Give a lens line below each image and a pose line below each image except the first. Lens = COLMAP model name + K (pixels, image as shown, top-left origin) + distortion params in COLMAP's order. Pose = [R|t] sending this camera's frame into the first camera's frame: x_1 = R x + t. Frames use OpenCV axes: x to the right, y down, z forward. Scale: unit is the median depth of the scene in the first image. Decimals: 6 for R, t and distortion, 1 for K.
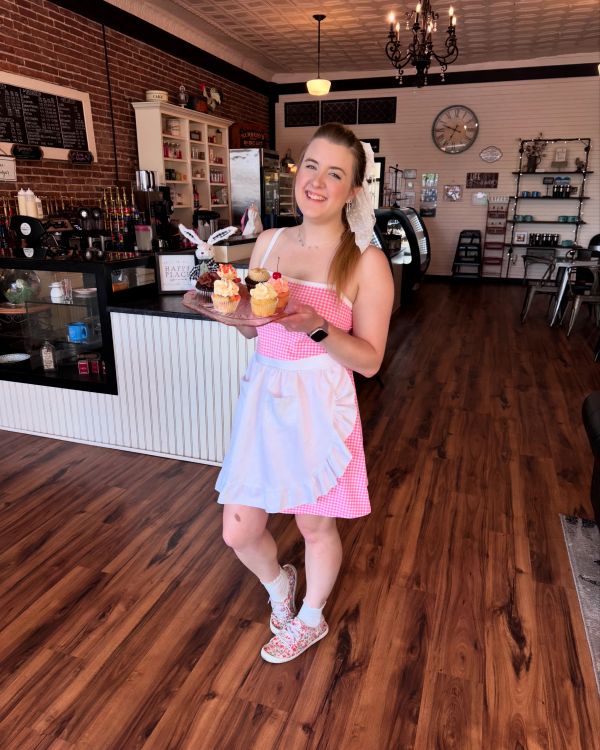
lens RADIAL K [[551.5, 0, 299.2], [0, 551.5, 376.5], [0, 0, 1]] dist [-0.002246, -0.008536]
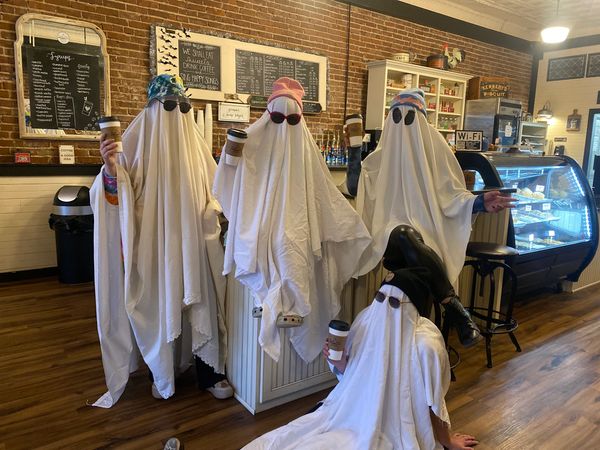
lens RADIAL K [[457.3, 0, 300.2], [0, 457.3, 221.9], [0, 0, 1]] dist [-0.005664, -0.005140]
pose [[0.816495, 0.100612, -0.568518, 0.179471], [-0.196784, 0.974233, -0.110205, -0.026506], [0.542781, 0.201857, 0.815256, 0.192324]]
